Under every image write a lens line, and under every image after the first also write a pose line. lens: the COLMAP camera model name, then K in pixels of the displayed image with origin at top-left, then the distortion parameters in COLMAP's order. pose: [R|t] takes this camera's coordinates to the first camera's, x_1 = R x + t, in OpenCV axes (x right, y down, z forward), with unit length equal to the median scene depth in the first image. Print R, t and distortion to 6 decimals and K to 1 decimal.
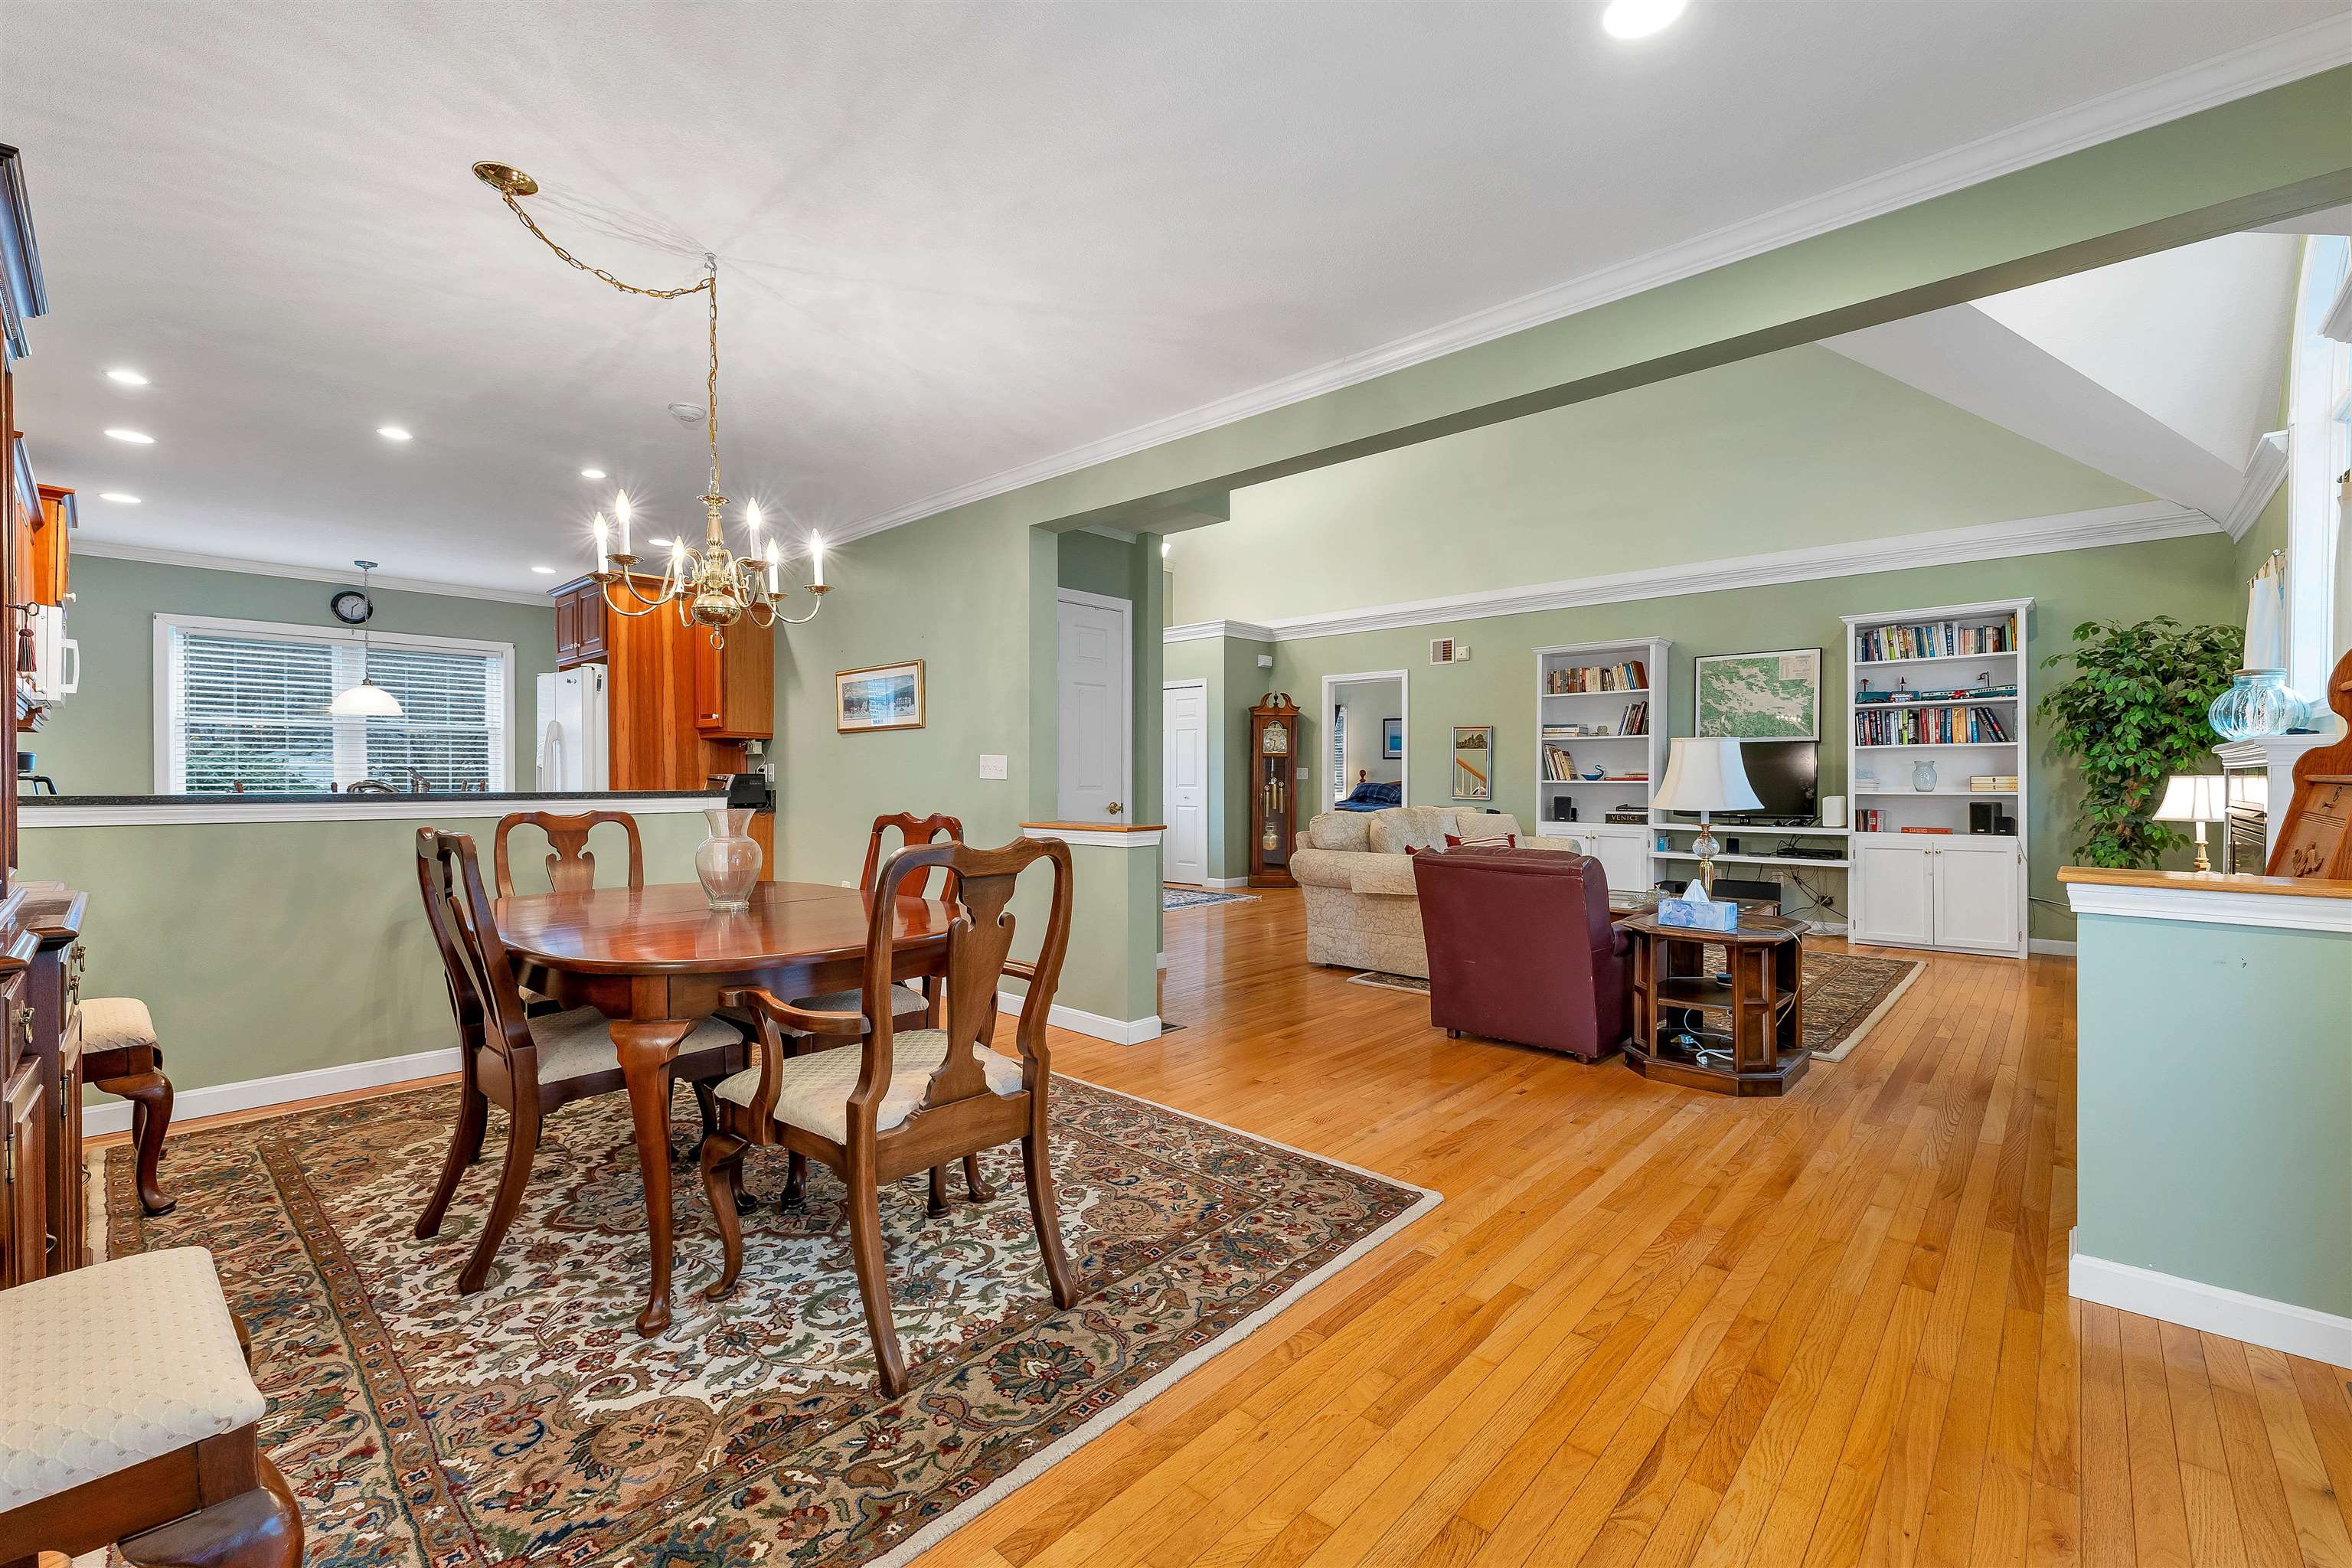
lens RADIAL K [[980.0, 0, 1176.0], [0, 980.0, 784.0], [0, 0, 1]] dist [0.000323, 0.000170]
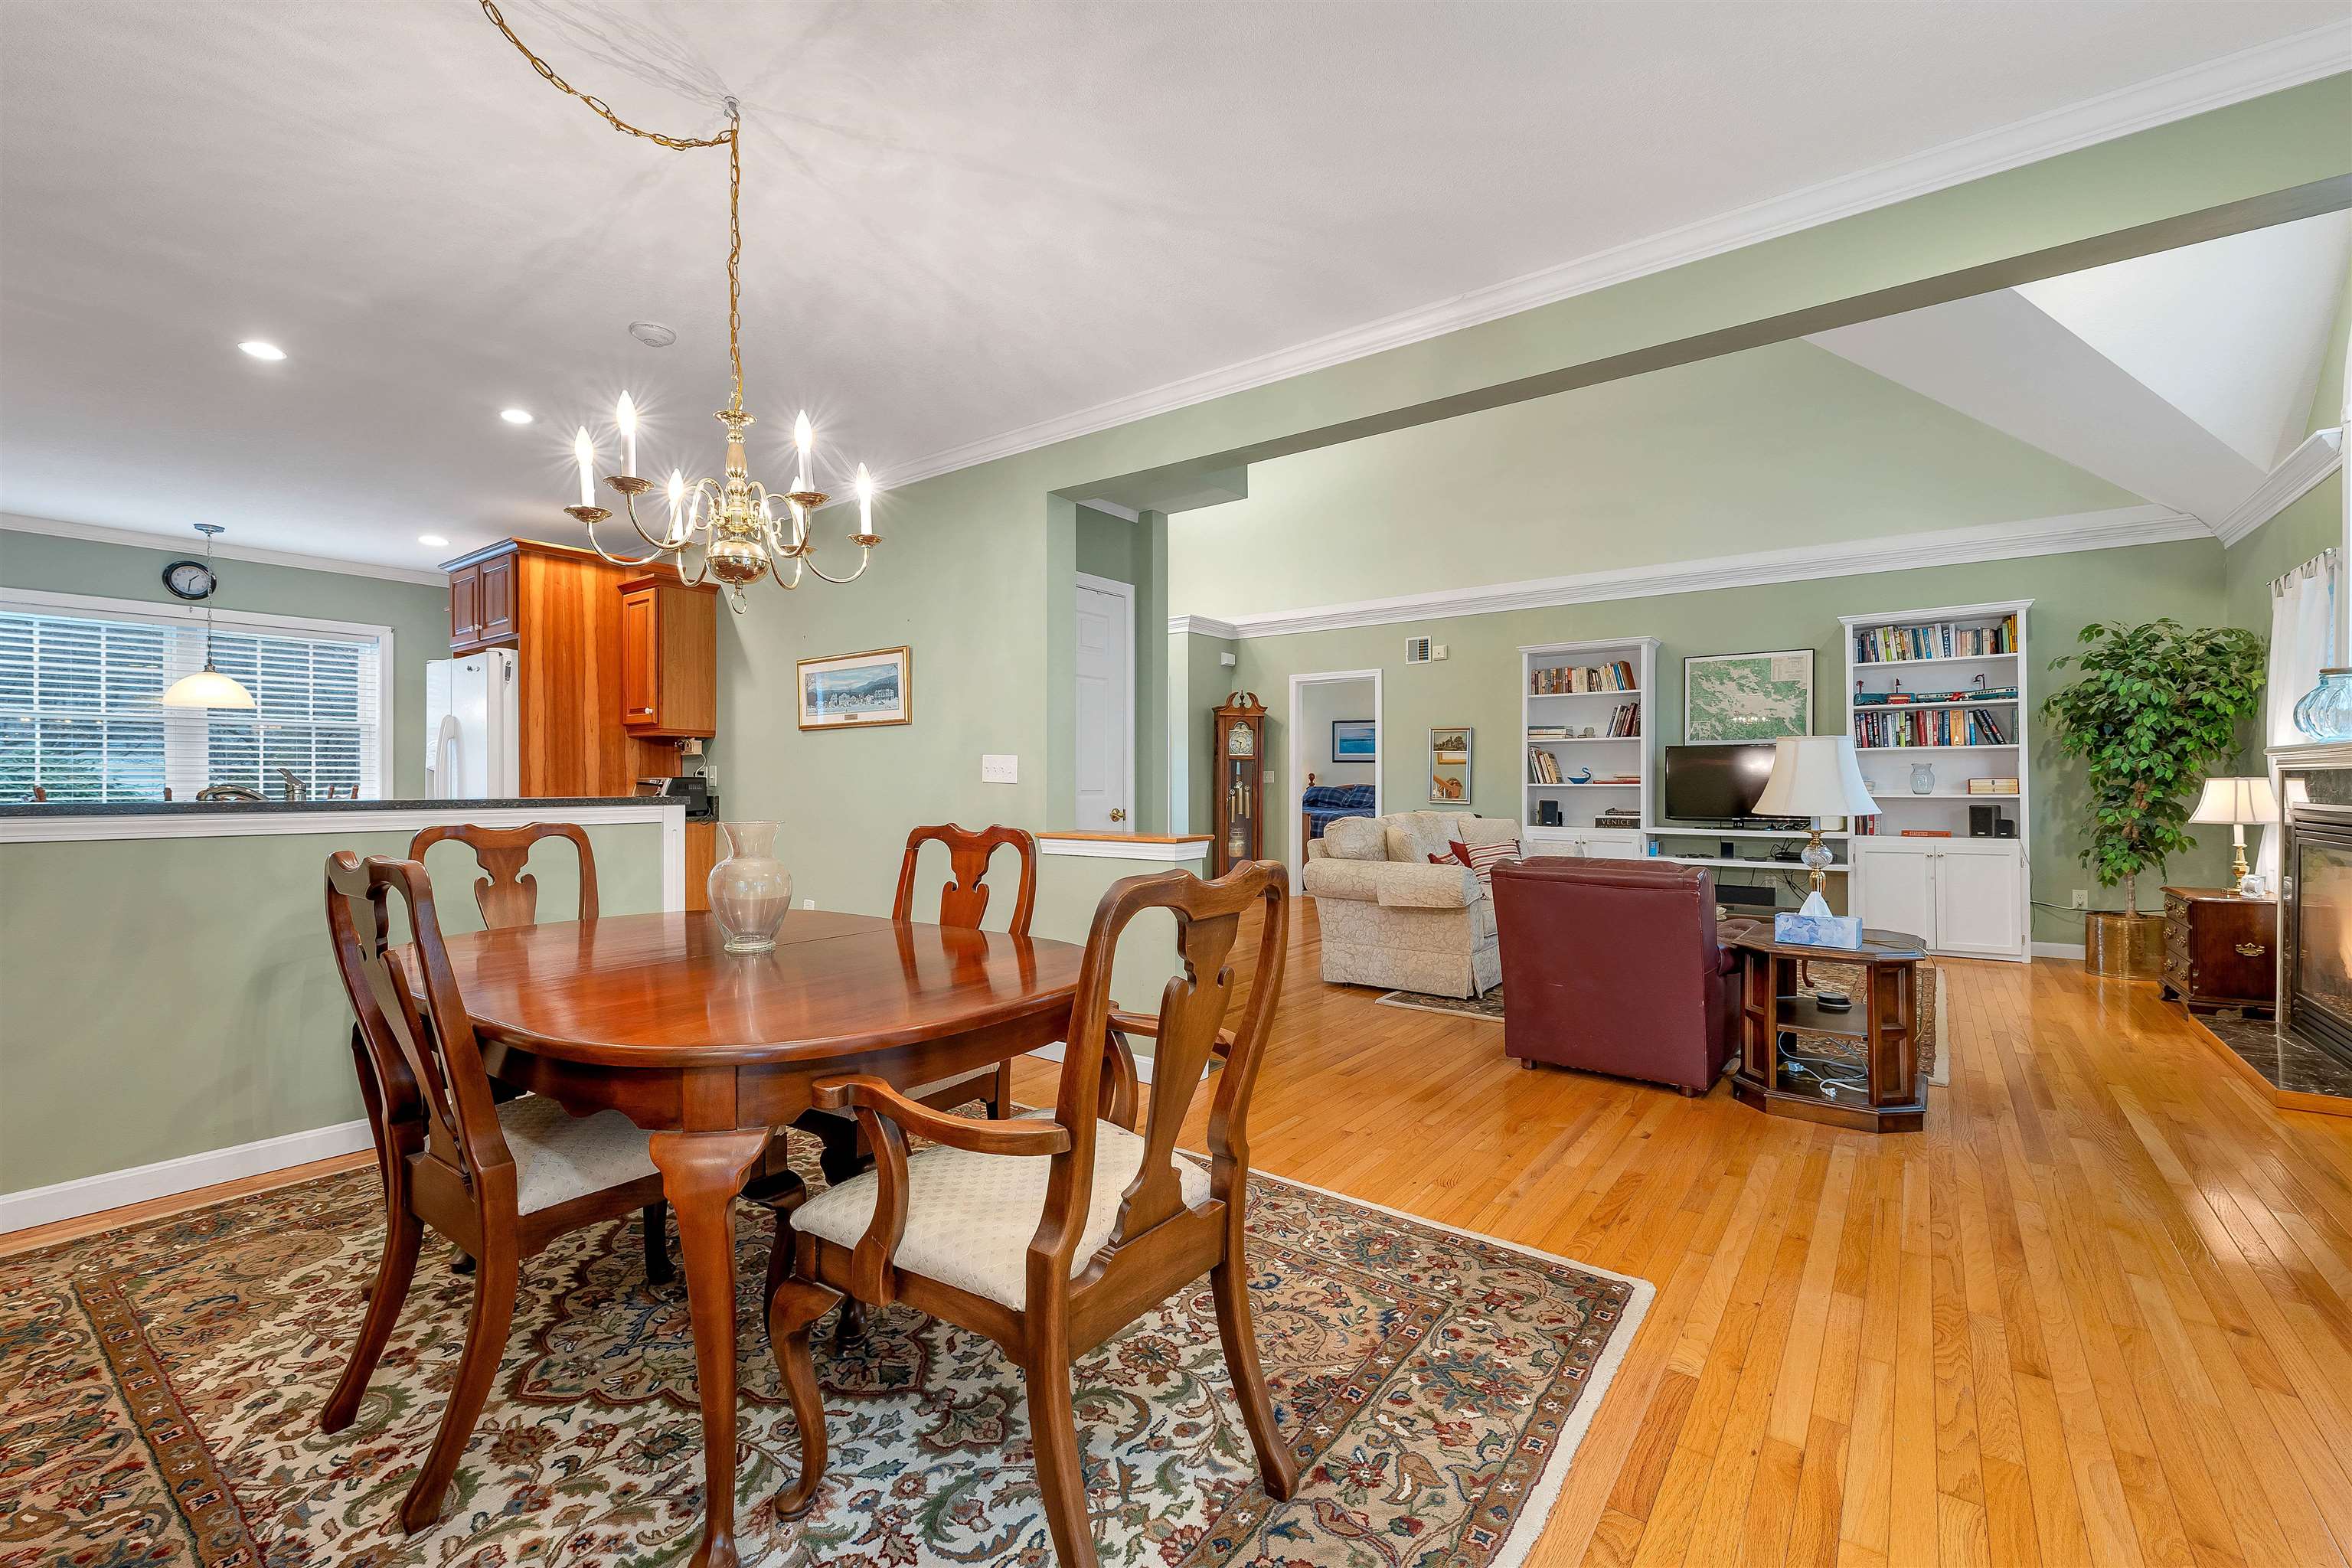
lens RADIAL K [[982.9, 0, 1174.3], [0, 982.9, 780.2], [0, 0, 1]] dist [0.001268, -0.000414]
pose [[0.995457, -0.000946, 0.095211, -0.133440], [0.001718, 0.999966, -0.008026, -0.000017], [-0.095200, 0.008153, 0.995425, 0.133815]]
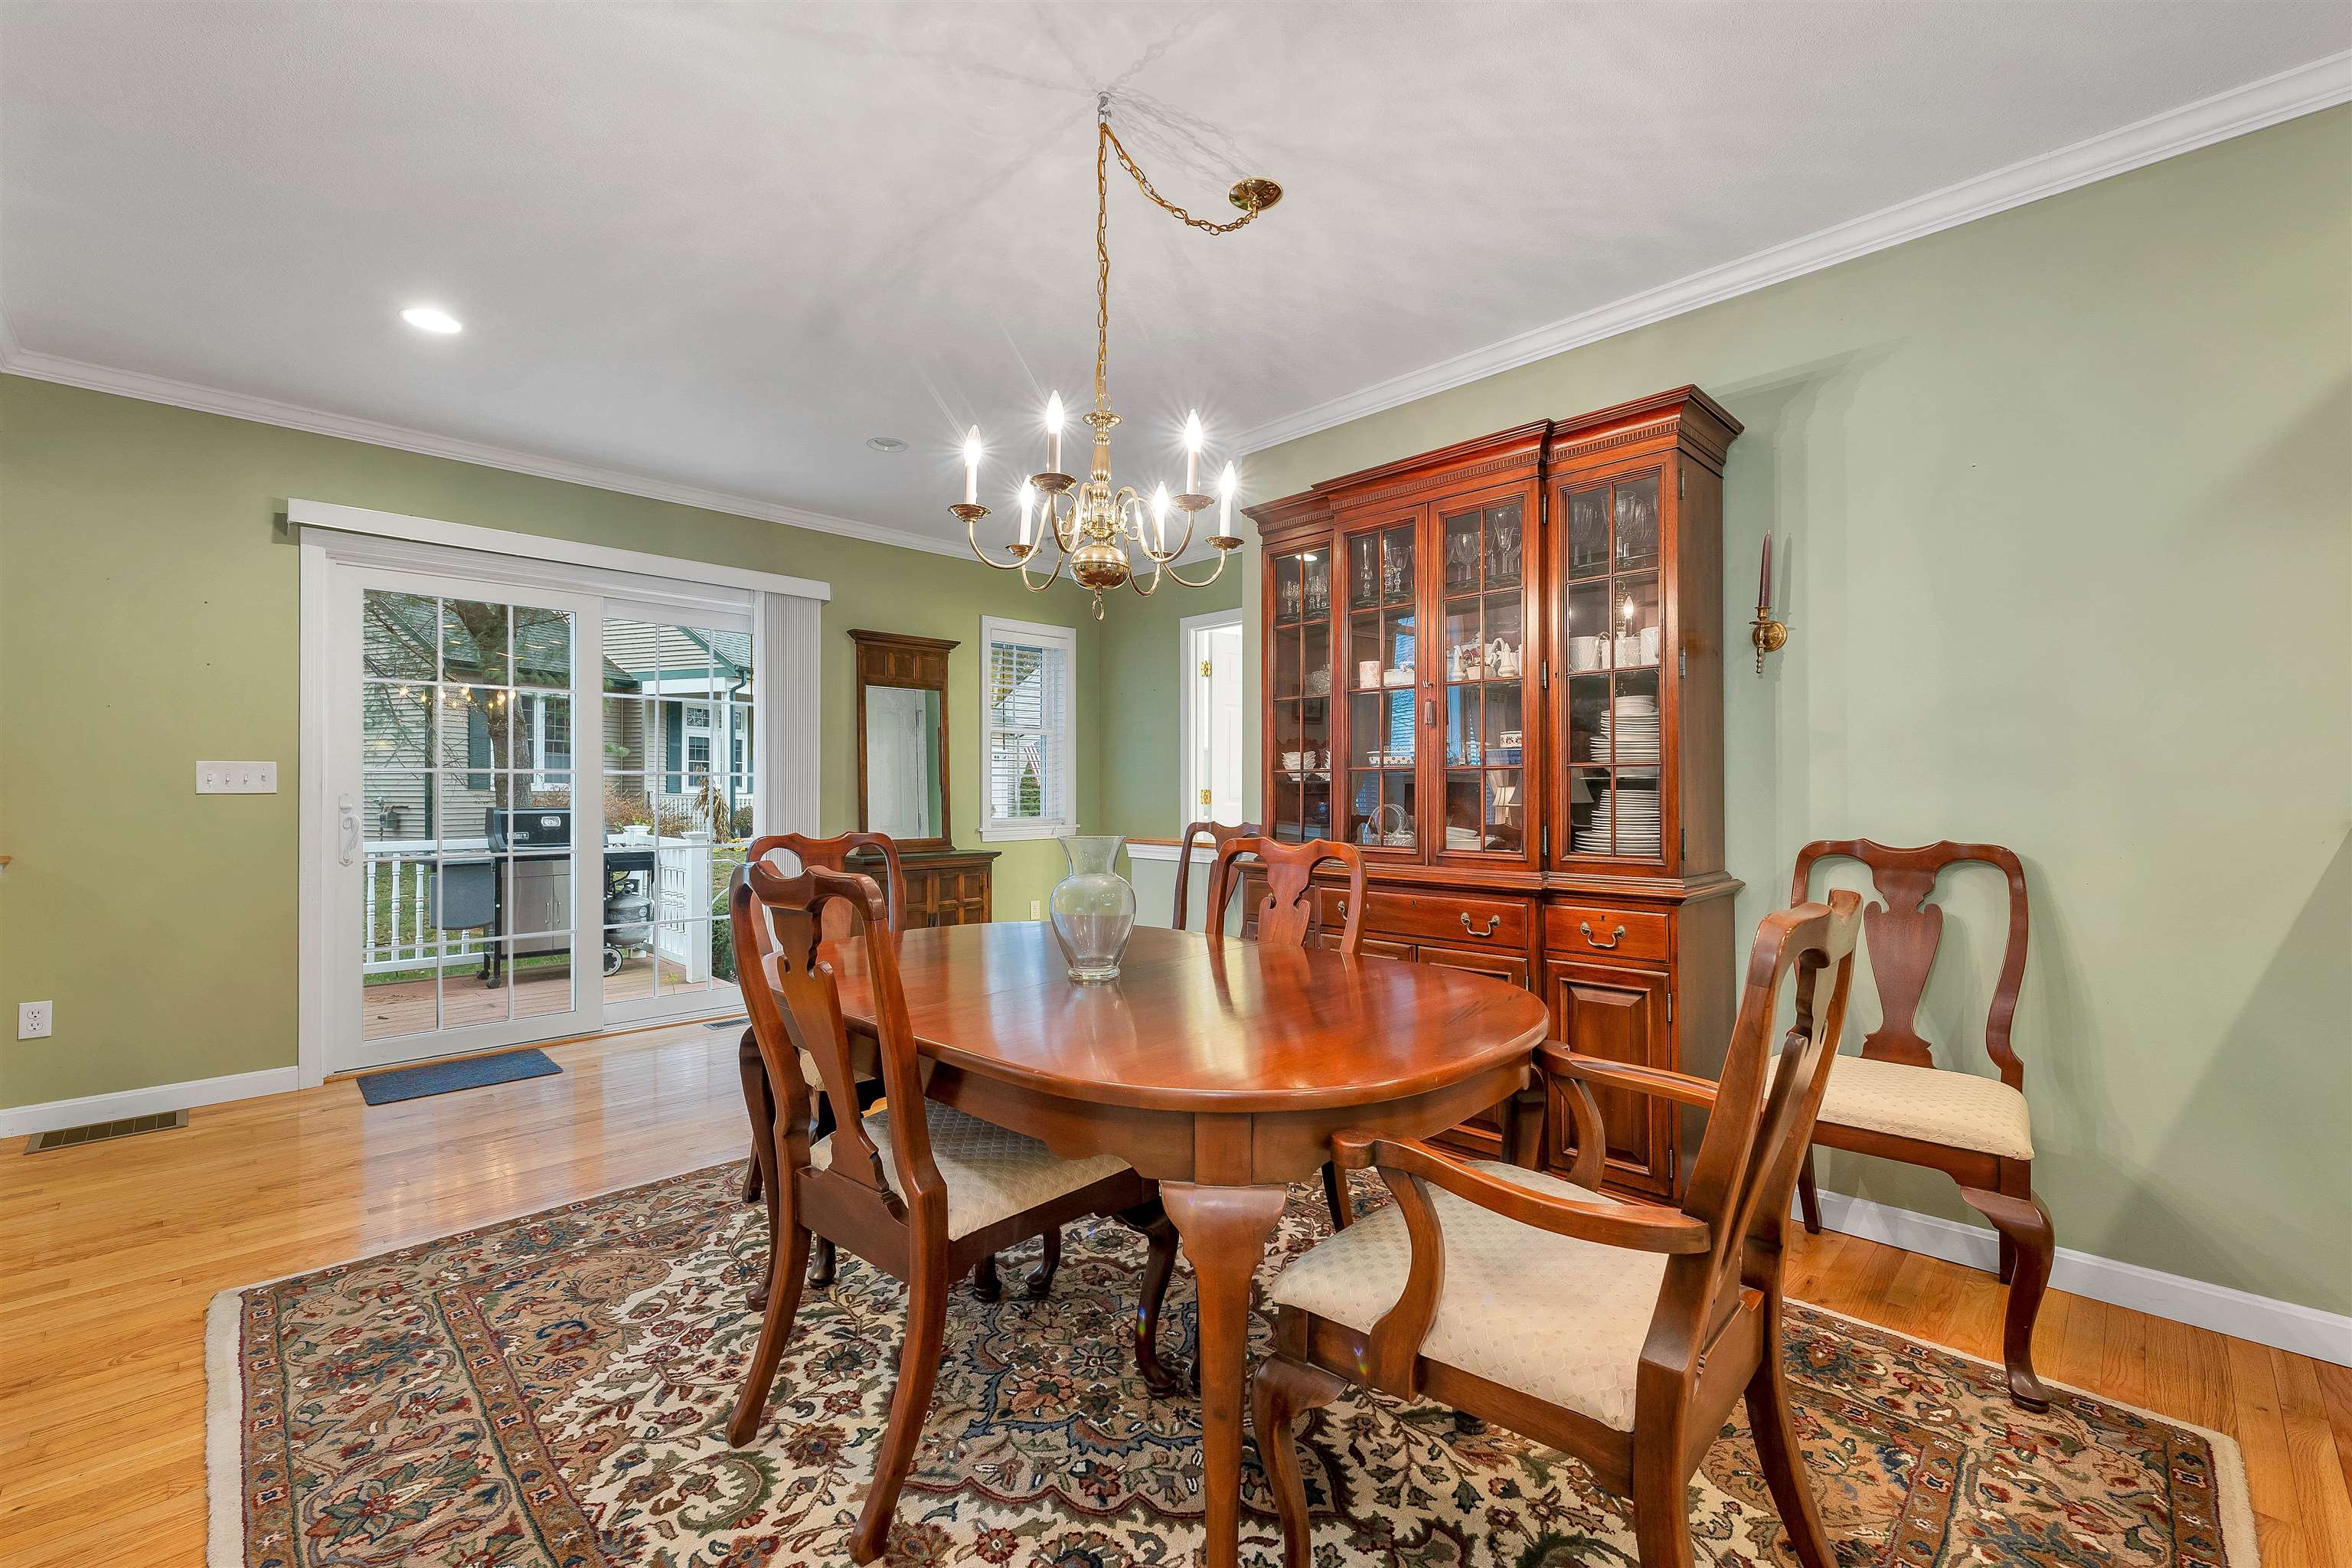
lens RADIAL K [[982.9, 0, 1174.3], [0, 982.9, 780.2], [0, 0, 1]] dist [0.001268, -0.000414]
pose [[-0.998934, 0.002811, 0.046072, -0.369292], [0.002845, 0.999996, 0.000668, -0.009418], [-0.046070, 0.000799, -0.998938, 1.148359]]
